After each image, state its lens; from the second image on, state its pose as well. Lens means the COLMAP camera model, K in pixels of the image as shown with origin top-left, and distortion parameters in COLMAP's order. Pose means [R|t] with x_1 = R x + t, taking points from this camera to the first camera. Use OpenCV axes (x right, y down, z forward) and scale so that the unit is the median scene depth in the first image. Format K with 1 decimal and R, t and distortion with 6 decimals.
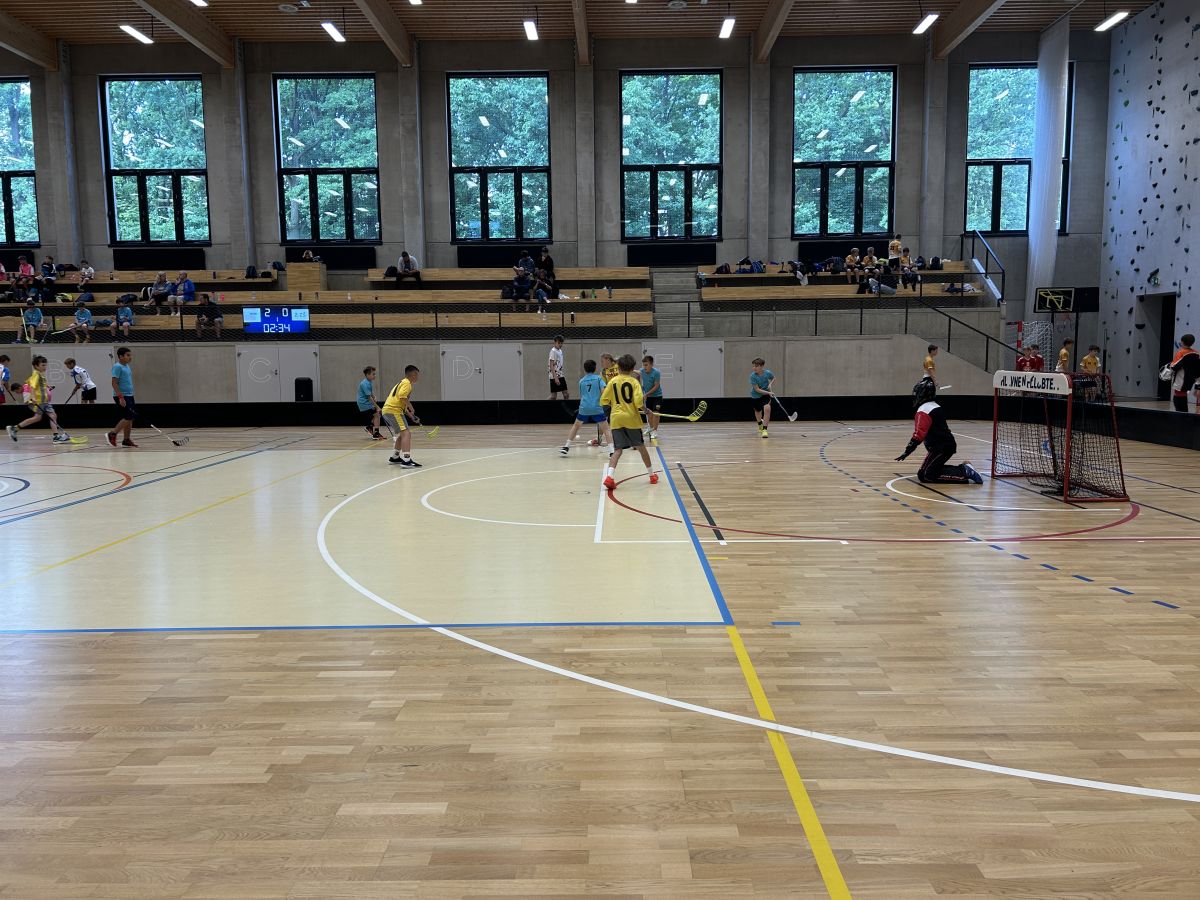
lens RADIAL K [[916.1, 0, 605.0], [0, 916.1, 452.4], [0, 0, 1]] dist [0.044115, -0.040318]
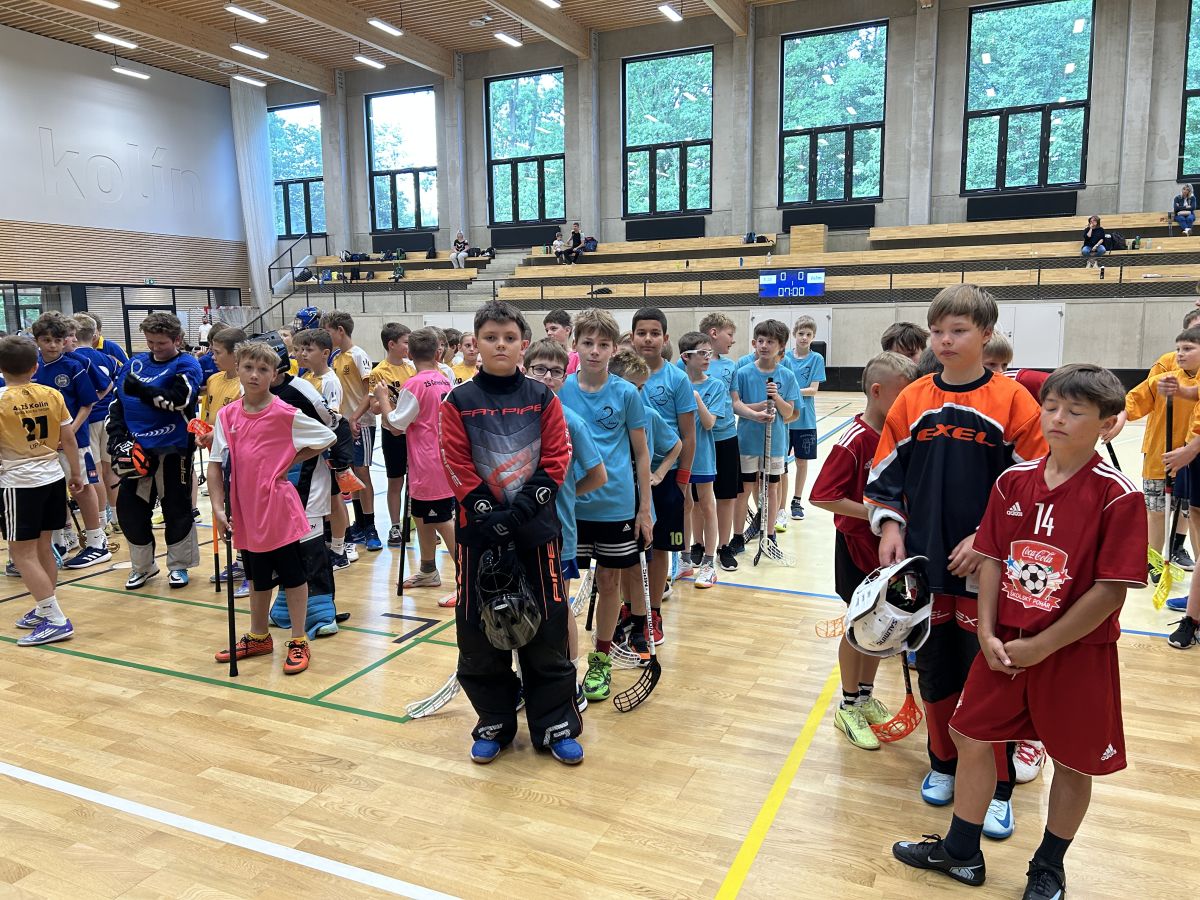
lens RADIAL K [[916.1, 0, 601.0], [0, 916.1, 441.2], [0, 0, 1]] dist [0.044115, -0.040318]
pose [[0.914618, 0.050447, -0.401159, -0.135263], [-0.039915, 0.998605, 0.034574, 0.000831], [0.402344, -0.015609, 0.915356, 0.003632]]
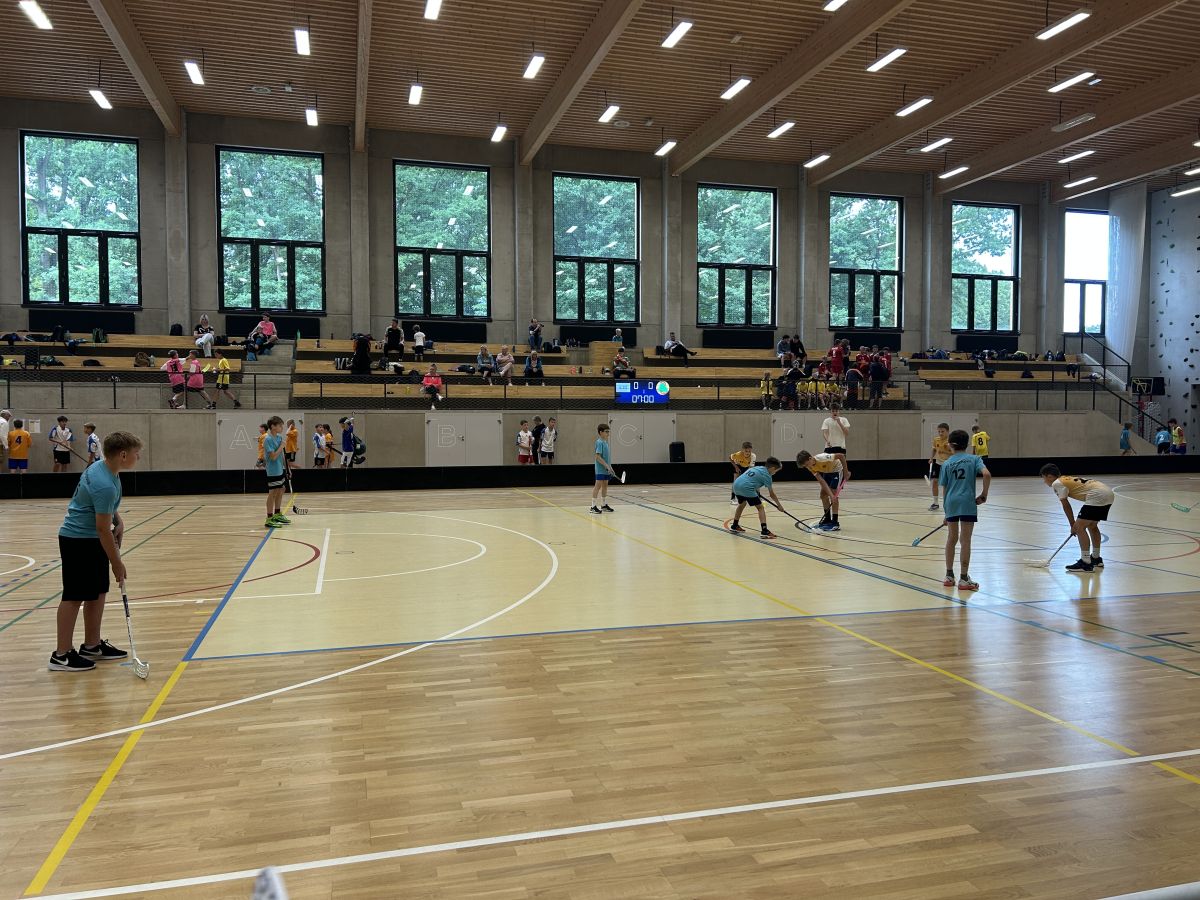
lens RADIAL K [[860.6, 0, 600.6], [0, 860.6, 453.0], [0, 0, 1]] dist [0.035818, -0.023820]
pose [[0.961748, -0.001611, 0.273933, -0.223739], [0.022014, 0.997203, -0.071425, 0.001662], [-0.273051, 0.074723, 0.959093, 0.004464]]
